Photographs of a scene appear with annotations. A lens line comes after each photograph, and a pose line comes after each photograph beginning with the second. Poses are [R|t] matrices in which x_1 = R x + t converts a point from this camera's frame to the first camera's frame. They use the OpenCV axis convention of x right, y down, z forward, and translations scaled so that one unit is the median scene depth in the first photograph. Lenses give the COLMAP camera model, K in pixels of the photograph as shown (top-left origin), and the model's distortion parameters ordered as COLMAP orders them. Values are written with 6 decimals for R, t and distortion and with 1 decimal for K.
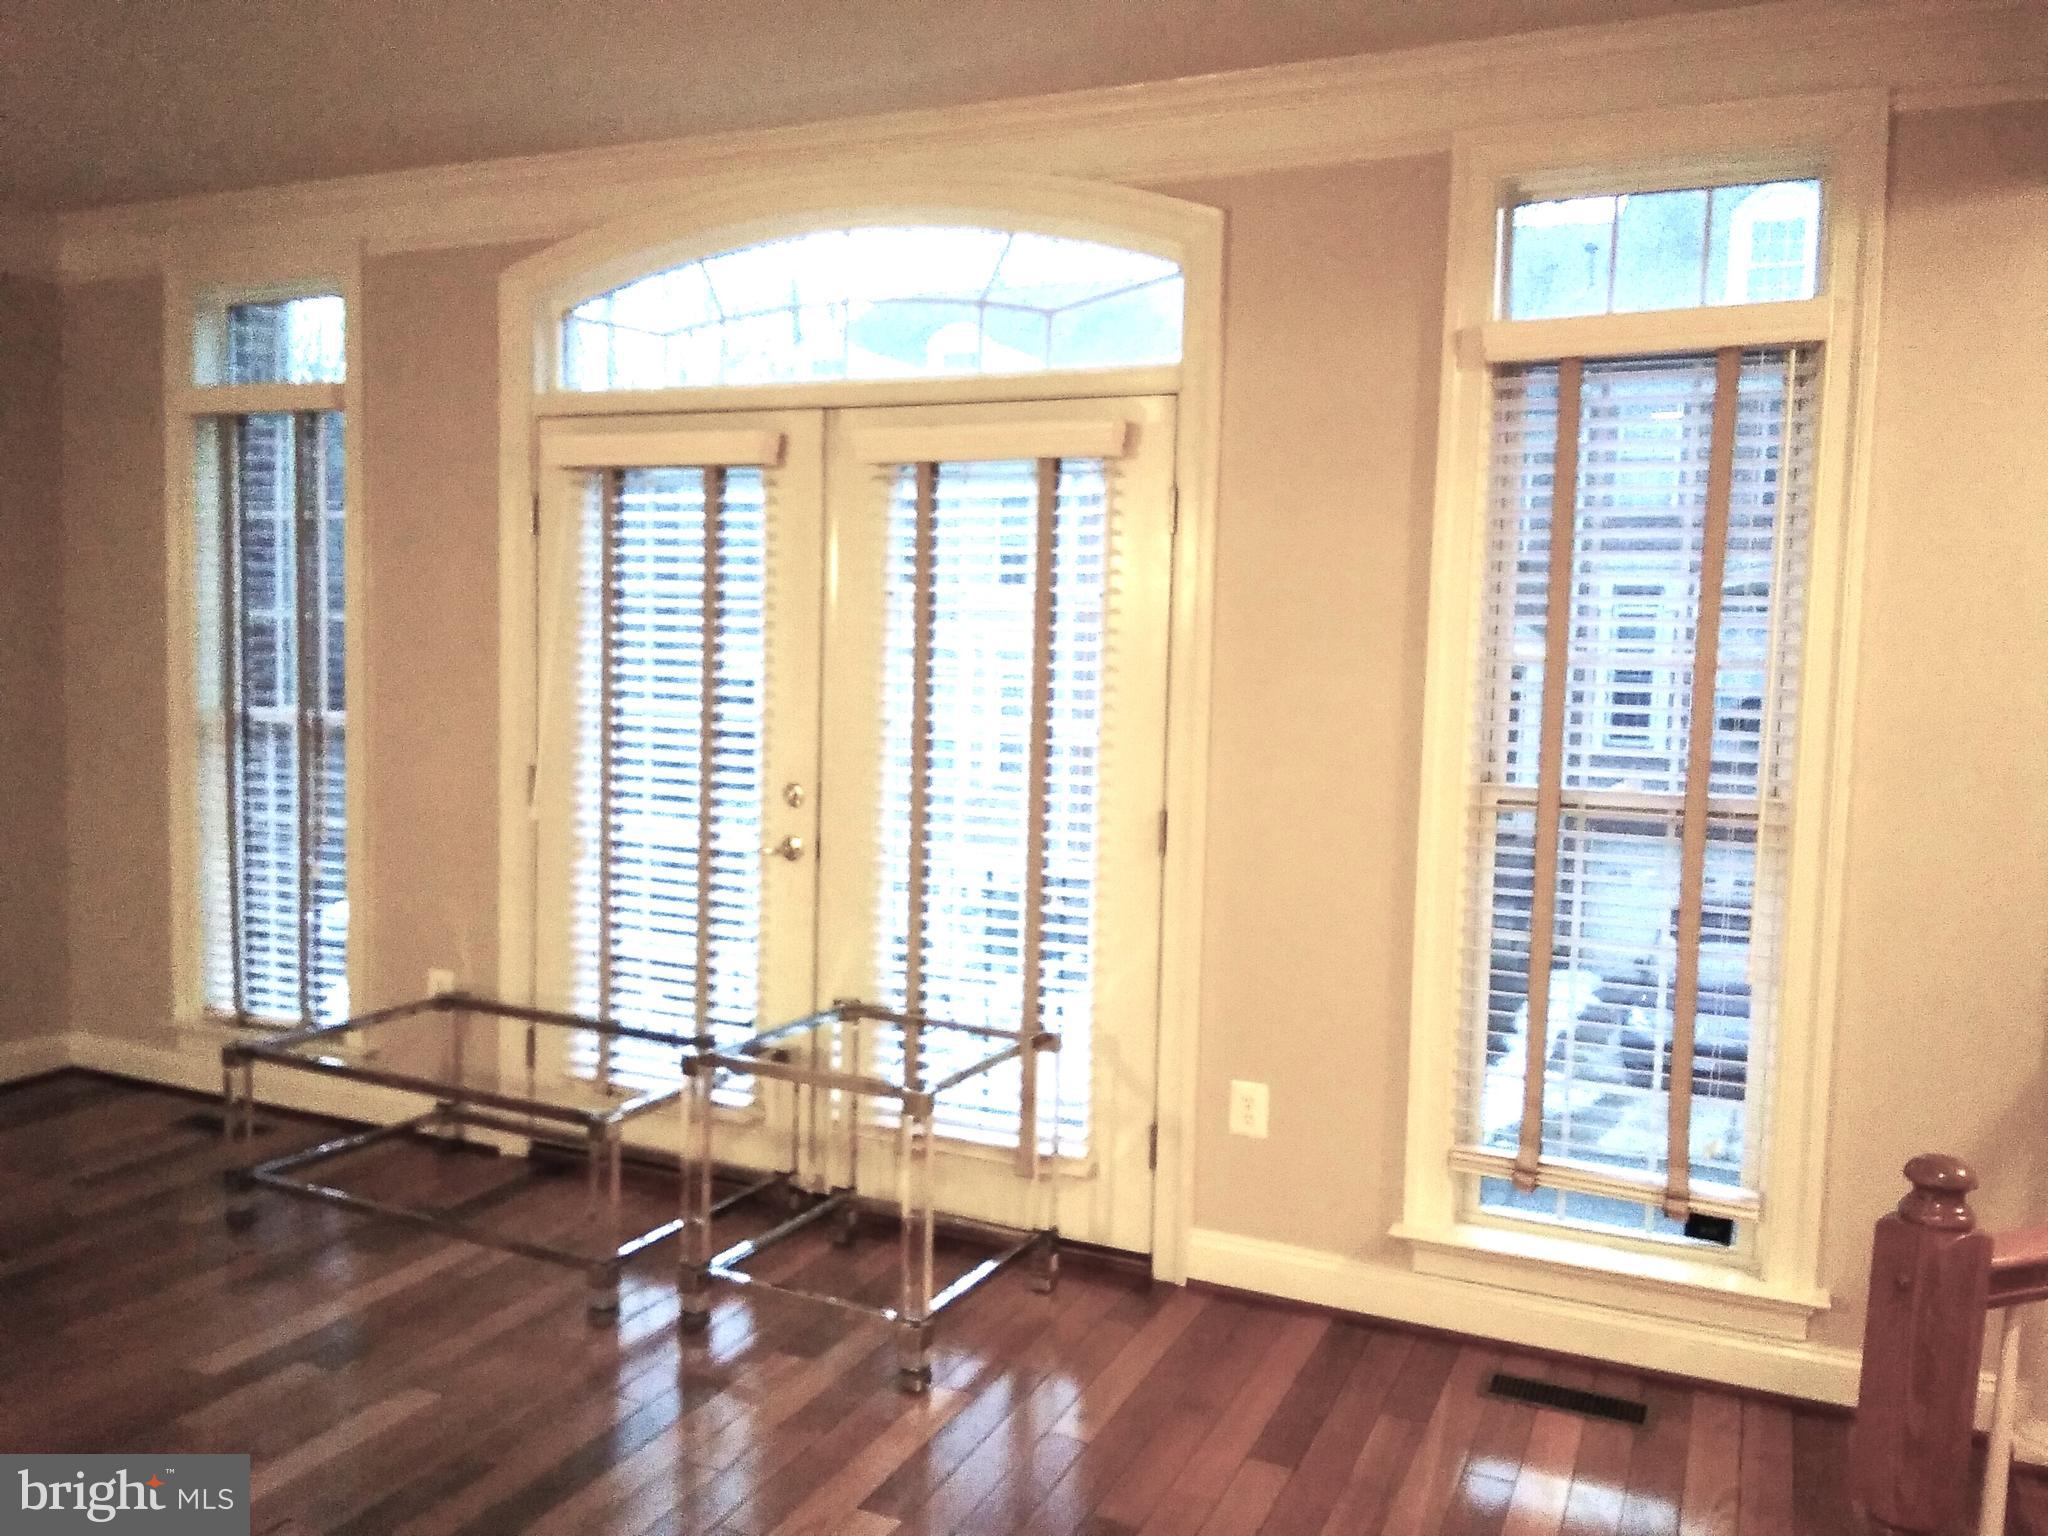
lens RADIAL K [[1589.5, 0, 1024.0], [0, 1589.5, 768.0], [0, 0, 1]] dist [0.083323, -0.131077]
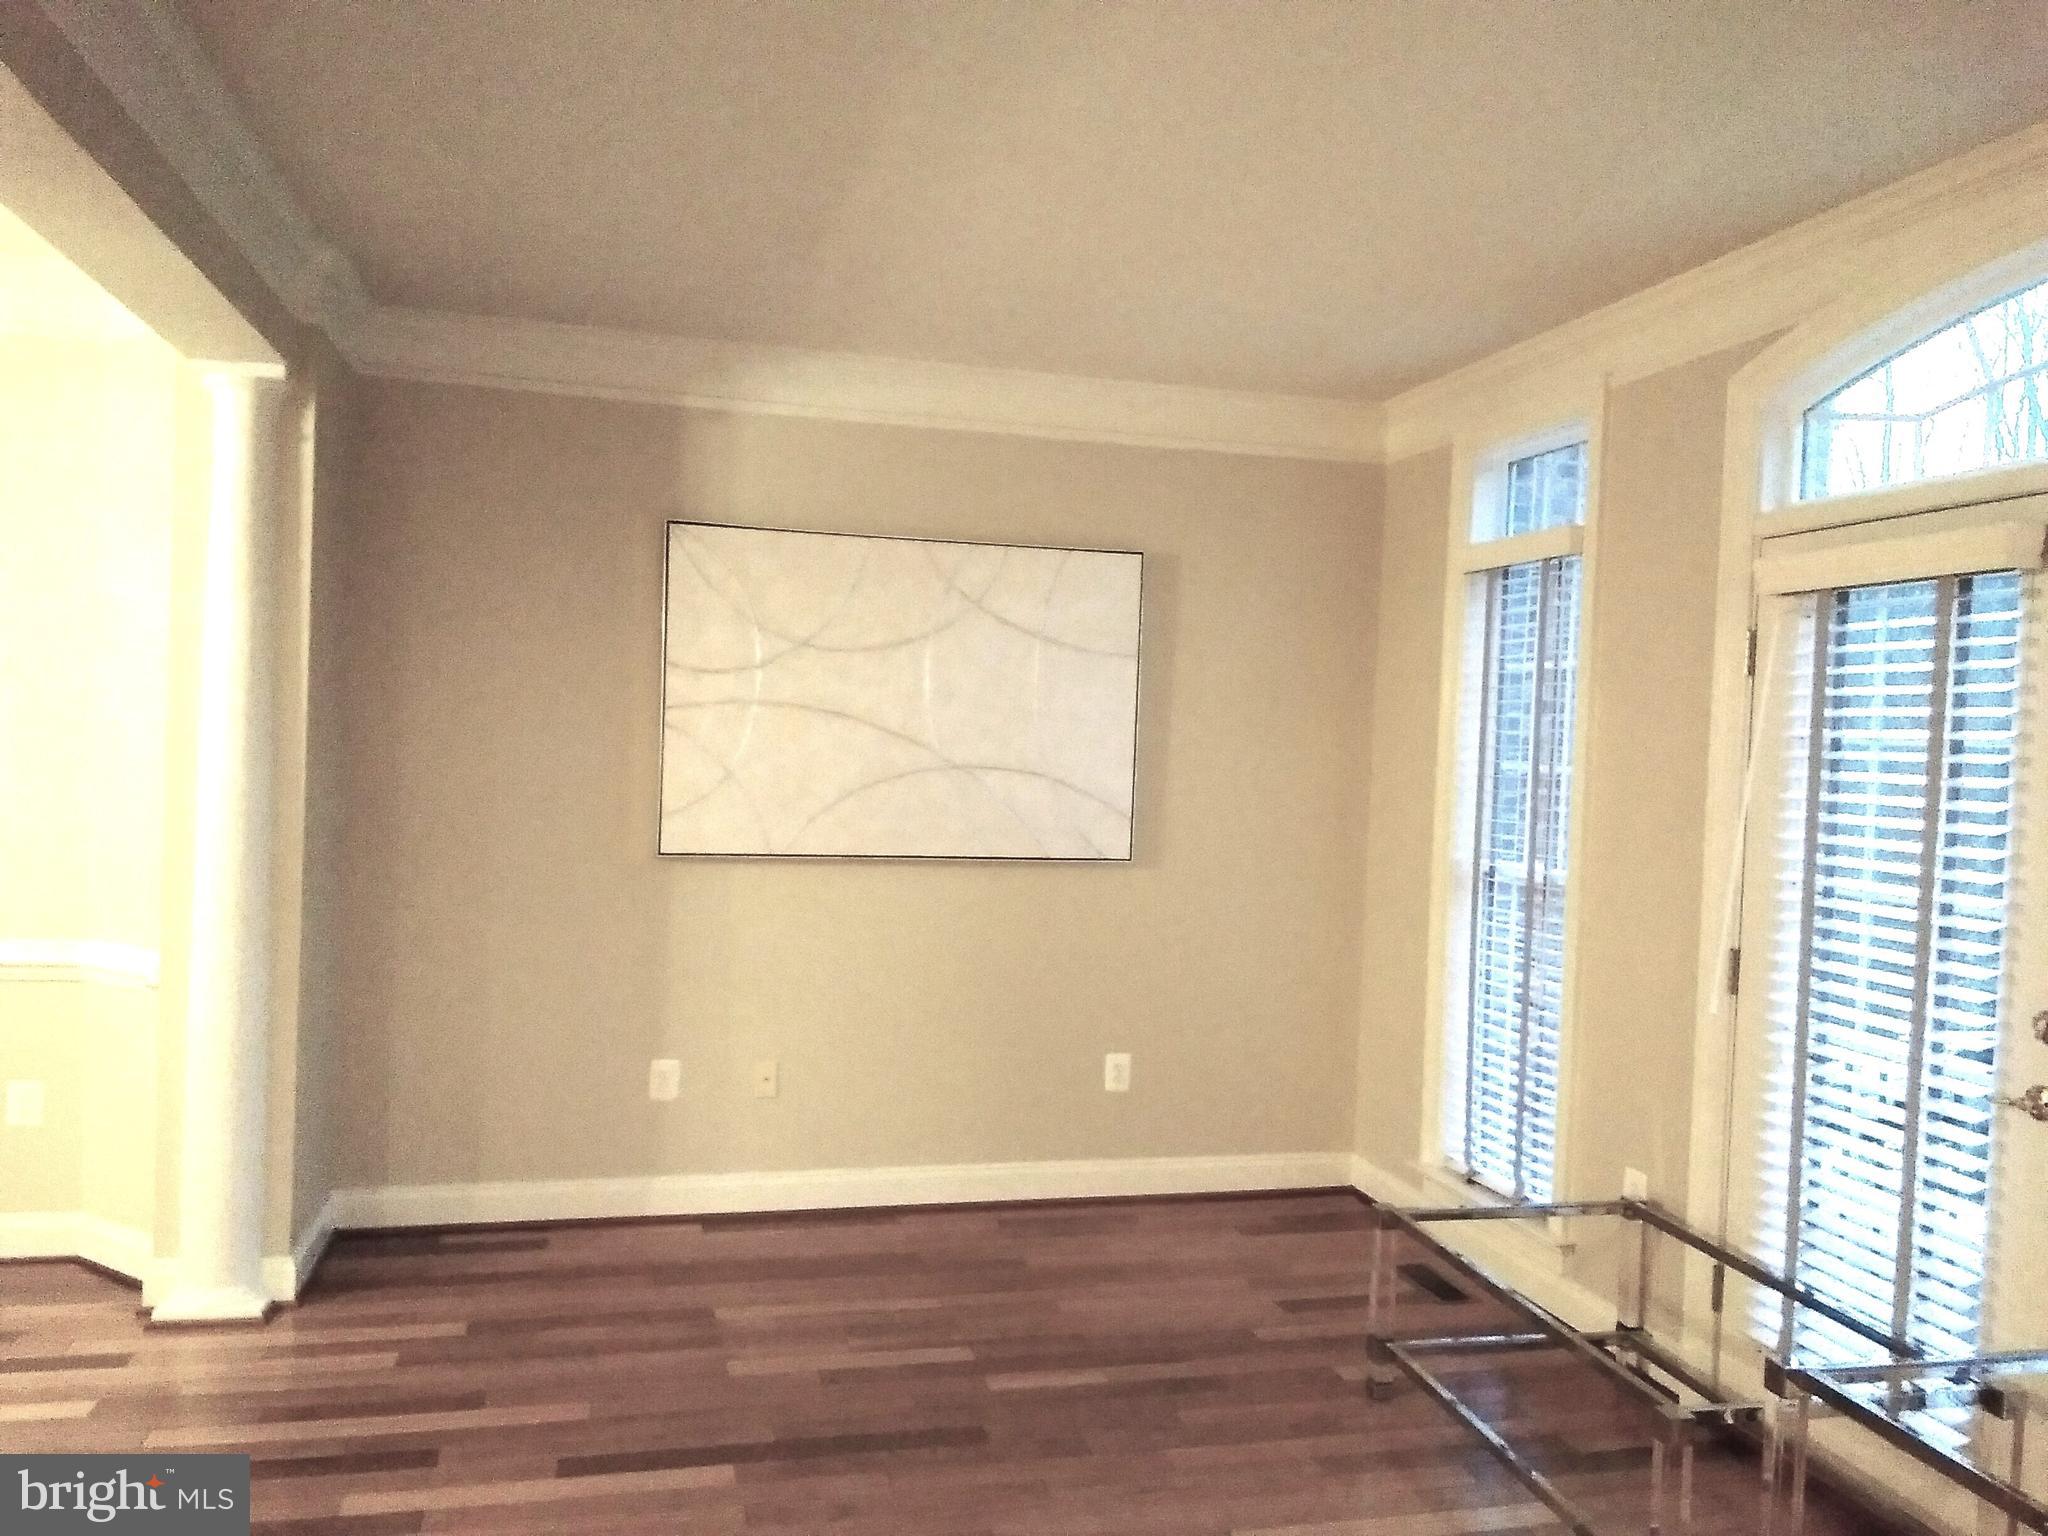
lens RADIAL K [[1589.5, 0, 1024.0], [0, 1589.5, 768.0], [0, 0, 1]] dist [0.083323, -0.131077]
pose [[0.619549, 0.011365, -0.784876, 0.126027], [-0.078658, 0.995761, -0.047671, -0.027104], [0.781007, 0.091271, 0.617817, 0.186737]]
